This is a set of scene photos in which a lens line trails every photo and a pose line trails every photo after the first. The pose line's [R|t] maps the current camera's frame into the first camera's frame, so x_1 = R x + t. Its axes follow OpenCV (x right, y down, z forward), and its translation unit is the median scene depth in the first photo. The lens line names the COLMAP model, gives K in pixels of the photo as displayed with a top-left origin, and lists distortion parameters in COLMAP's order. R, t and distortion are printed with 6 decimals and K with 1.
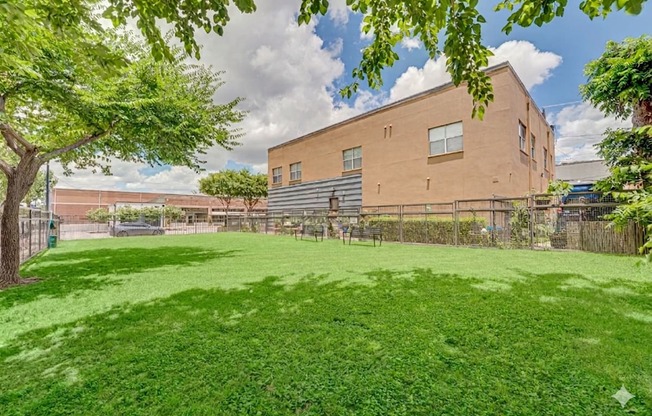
lens RADIAL K [[267.7, 0, 326.8], [0, 267.7, 211.6], [0, 0, 1]] dist [-0.021073, -0.000299]
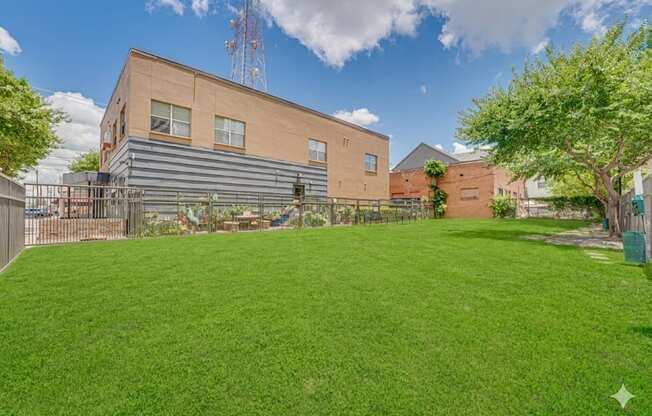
lens RADIAL K [[267.7, 0, 326.4], [0, 267.7, 208.0], [0, 0, 1]] dist [-0.021073, -0.000299]
pose [[-0.051980, 0.014168, 0.998548, -0.916369], [-0.024624, 0.999577, -0.015465, 0.040198], [-0.998344, -0.025392, -0.051610, 0.977804]]
